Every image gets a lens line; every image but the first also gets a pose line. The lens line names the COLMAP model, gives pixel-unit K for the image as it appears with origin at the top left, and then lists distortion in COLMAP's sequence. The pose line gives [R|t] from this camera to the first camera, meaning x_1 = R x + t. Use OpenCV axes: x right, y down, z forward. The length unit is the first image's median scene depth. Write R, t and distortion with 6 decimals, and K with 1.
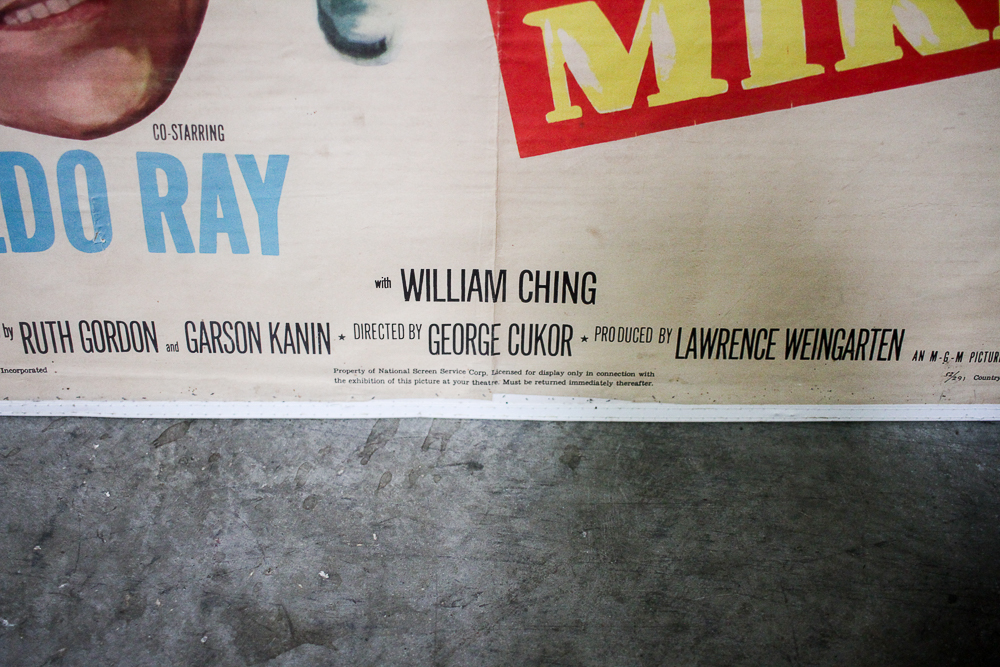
lens RADIAL K [[1119.7, 0, 493.4], [0, 1119.7, 330.6], [0, 0, 1]] dist [-0.132757, 0.130229]
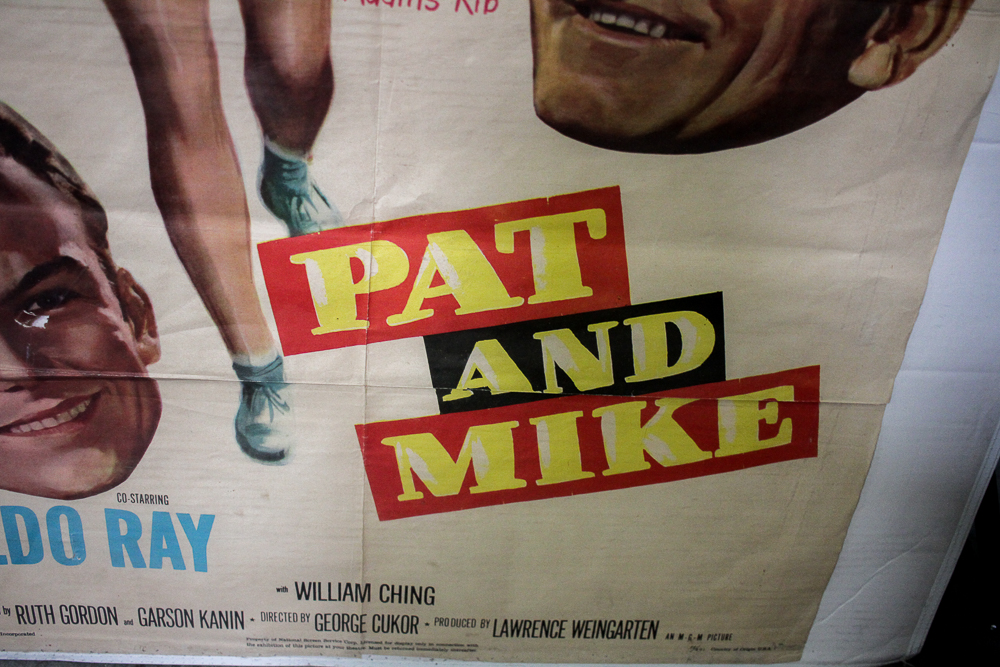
lens RADIAL K [[1119.7, 0, 493.4], [0, 1119.7, 330.6], [0, 0, 1]] dist [-0.132757, 0.130229]
pose [[0.997722, 0.035848, 0.057145, 0.073250], [-0.038564, 0.998143, 0.047160, -0.435845], [-0.055348, -0.049256, 0.997251, -0.374454]]
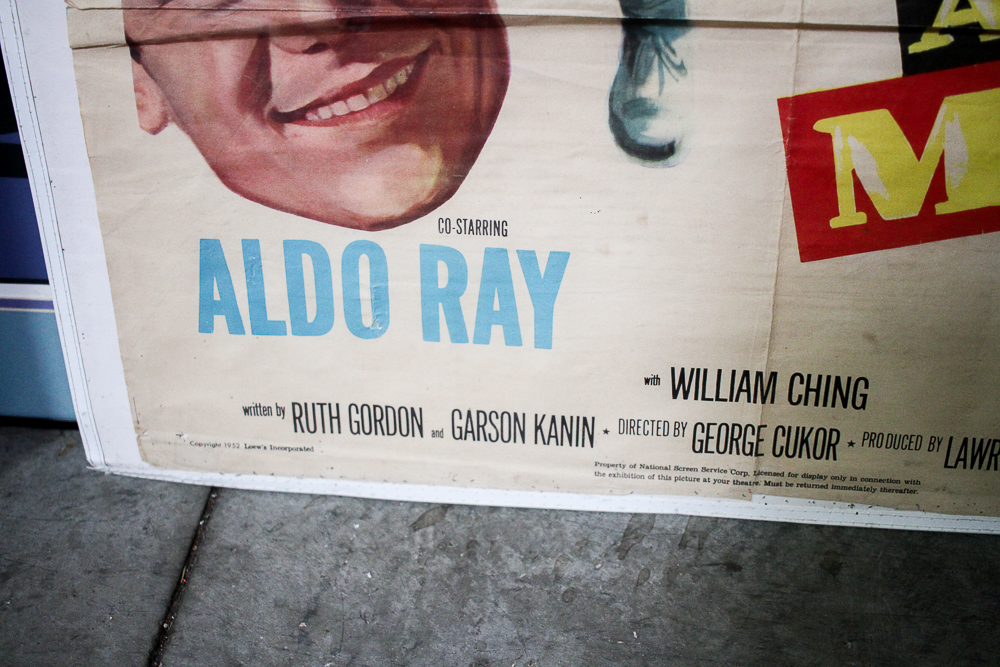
lens RADIAL K [[1119.7, 0, 493.4], [0, 1119.7, 330.6], [0, 0, 1]] dist [-0.132757, 0.130229]
pose [[0.988968, 0.035396, -0.143836, -0.096027], [-0.043607, 0.997570, -0.054338, -0.026059], [0.141563, 0.060011, 0.988109, -0.012646]]
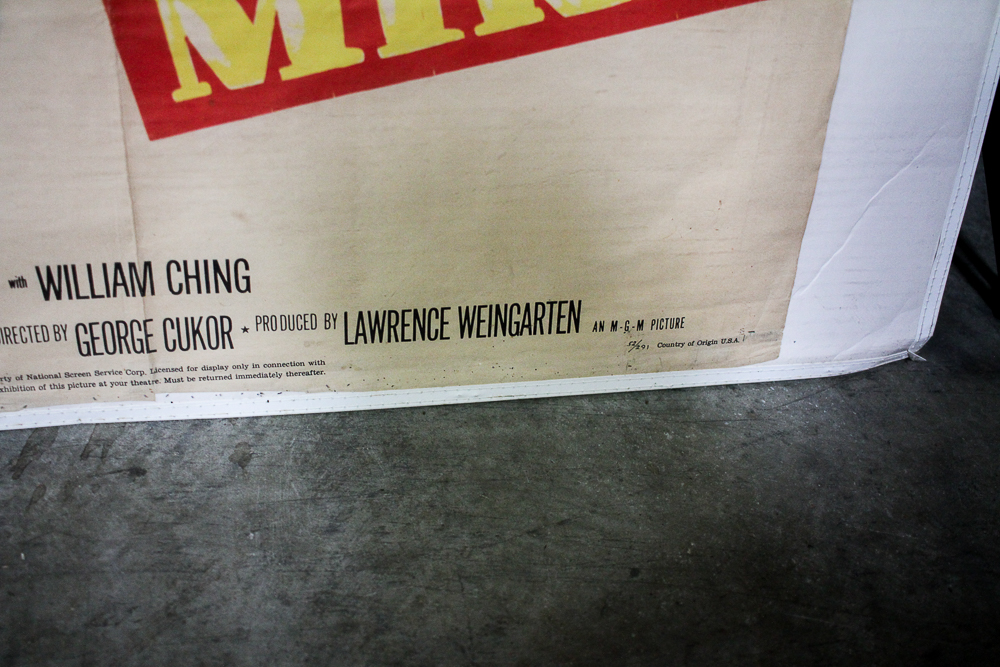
lens RADIAL K [[1119.7, 0, 493.4], [0, 1119.7, 330.6], [0, 0, 1]] dist [-0.132757, 0.130229]
pose [[0.984742, -0.059894, 0.163390, 0.137180], [0.058393, 0.998196, 0.013977, 0.007441], [-0.163932, -0.004223, 0.986463, 0.037834]]
